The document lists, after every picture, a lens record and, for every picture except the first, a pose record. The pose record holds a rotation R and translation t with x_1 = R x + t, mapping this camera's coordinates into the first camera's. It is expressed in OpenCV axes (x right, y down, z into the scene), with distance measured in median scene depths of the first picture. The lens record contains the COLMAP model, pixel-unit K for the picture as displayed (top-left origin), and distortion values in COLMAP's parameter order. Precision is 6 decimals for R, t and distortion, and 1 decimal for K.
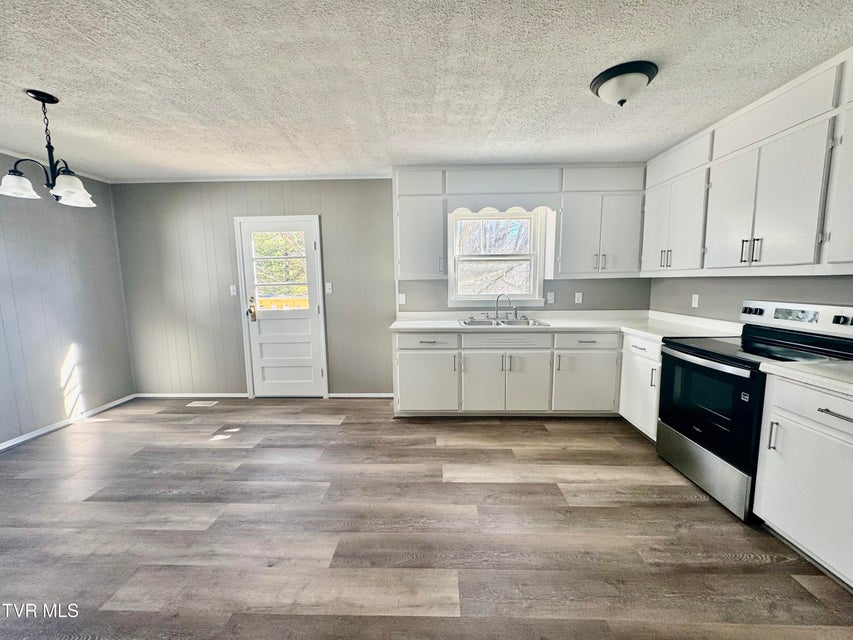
lens RADIAL K [[341.1, 0, 426.5], [0, 341.1, 320.0], [0, 0, 1]] dist [-0.000581, 0.000063]
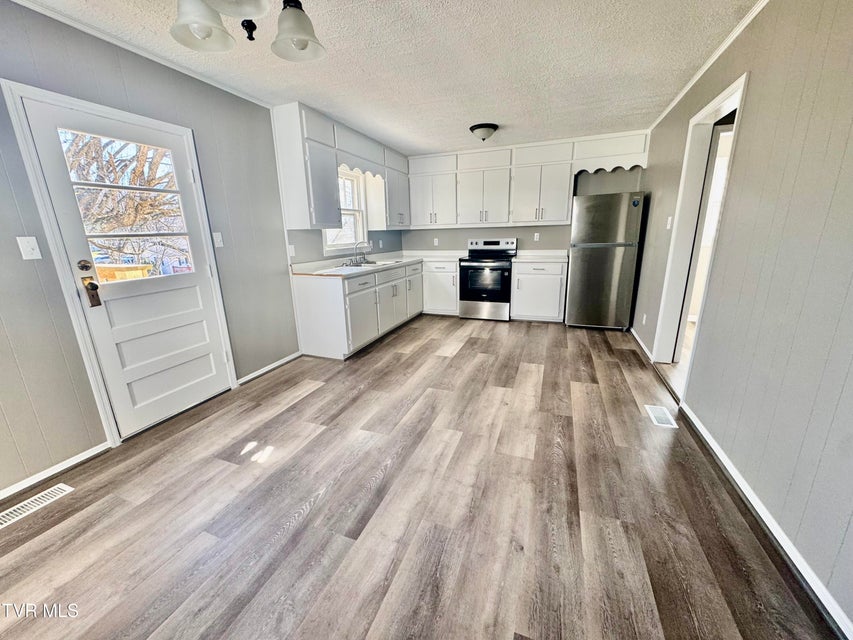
lens RADIAL K [[341.1, 0, 426.5], [0, 341.1, 320.0], [0, 0, 1]] dist [-0.000581, 0.000063]
pose [[0.320356, -0.231190, 0.918653, -1.044014], [0.130527, 0.971285, 0.198917, -0.017846], [-0.938262, 0.056185, 0.341334, 0.418365]]
